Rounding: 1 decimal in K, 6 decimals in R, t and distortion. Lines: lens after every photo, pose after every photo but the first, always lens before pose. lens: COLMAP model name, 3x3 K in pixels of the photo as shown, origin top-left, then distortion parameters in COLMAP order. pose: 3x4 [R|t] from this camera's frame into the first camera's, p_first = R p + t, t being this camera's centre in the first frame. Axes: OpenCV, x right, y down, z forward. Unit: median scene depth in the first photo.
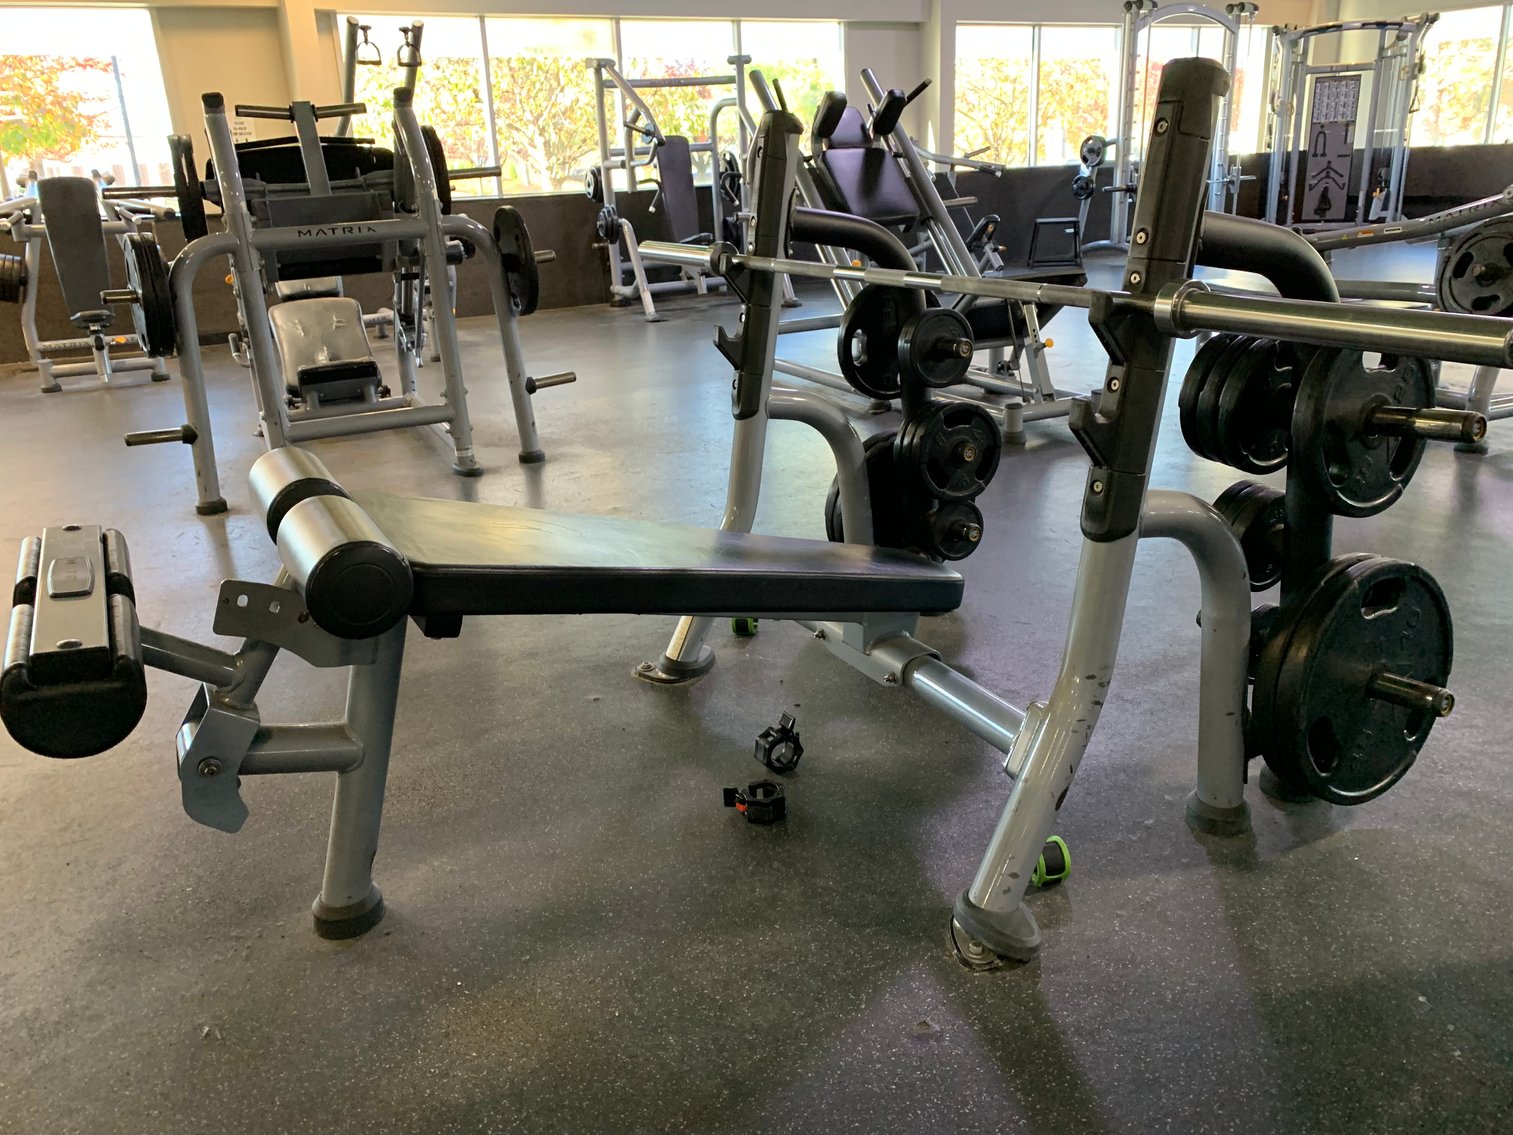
lens RADIAL K [[1157.0, 0, 756.5], [0, 1157.0, 567.5], [0, 0, 1]] dist [0.026221, -0.001971]
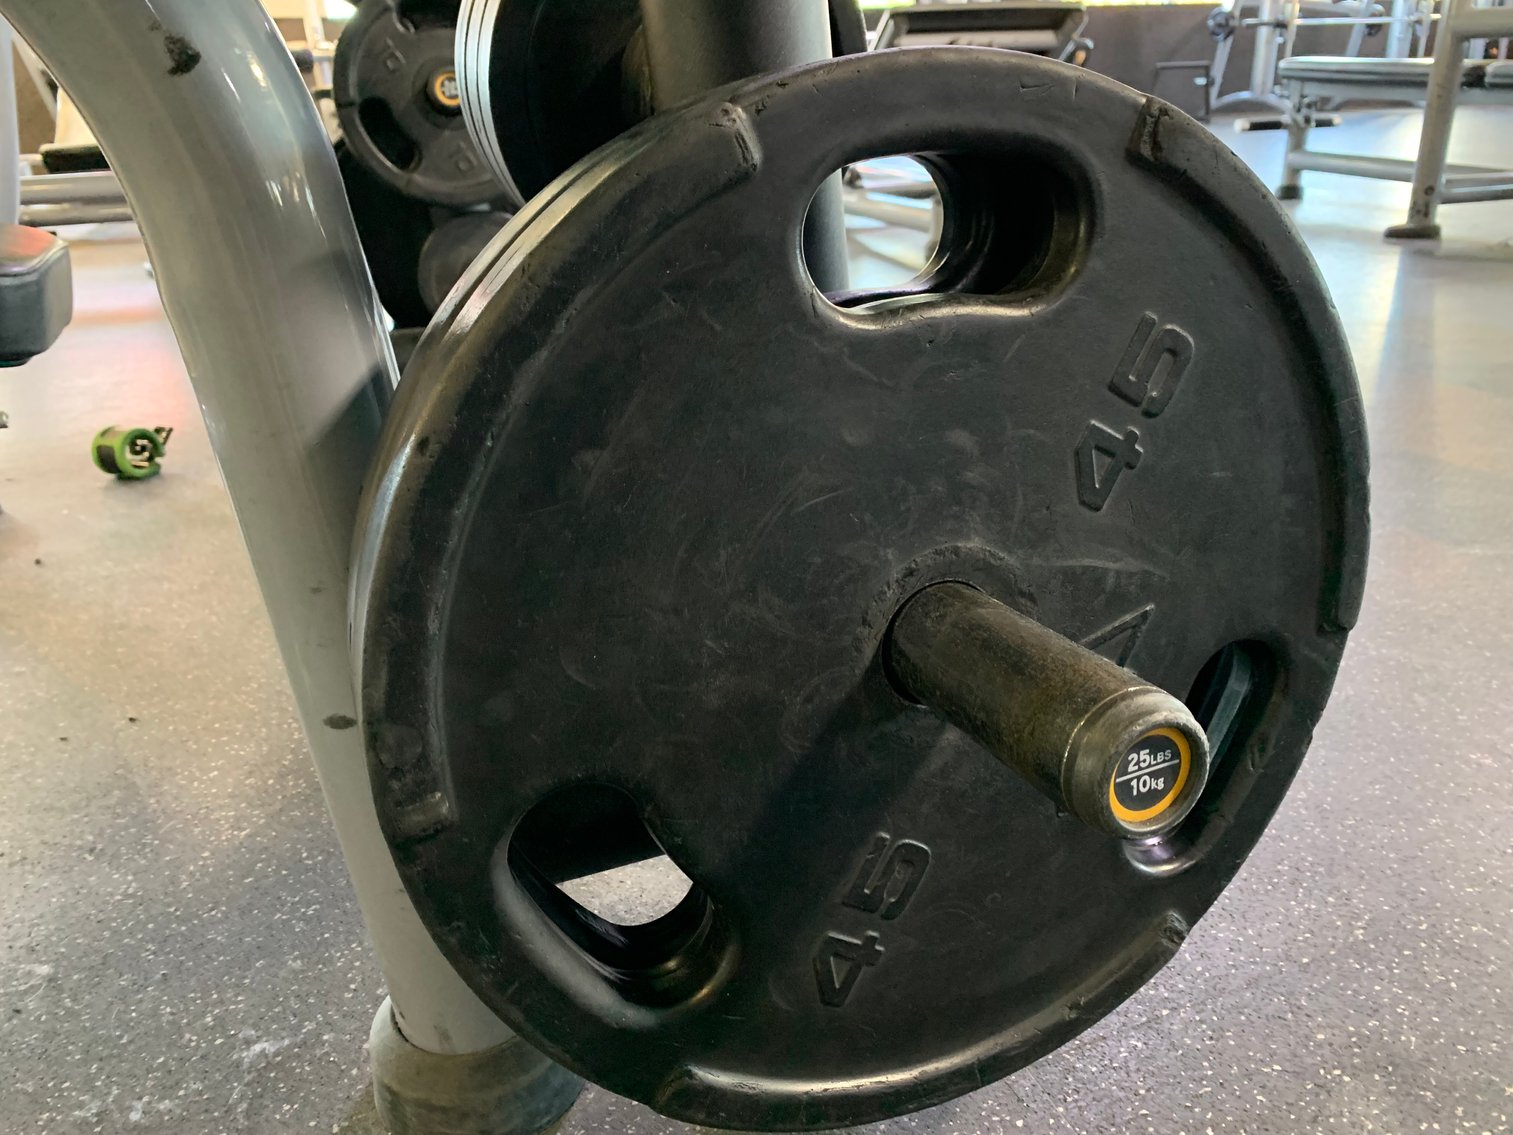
lens RADIAL K [[1157.0, 0, 756.5], [0, 1157.0, 567.5], [0, 0, 1]] dist [0.026221, -0.001971]
pose [[0.989376, 0.078678, -0.122253, 0.107434], [-0.070291, 0.994963, 0.071468, 0.014666], [0.127260, -0.062115, 0.989922, 0.159001]]
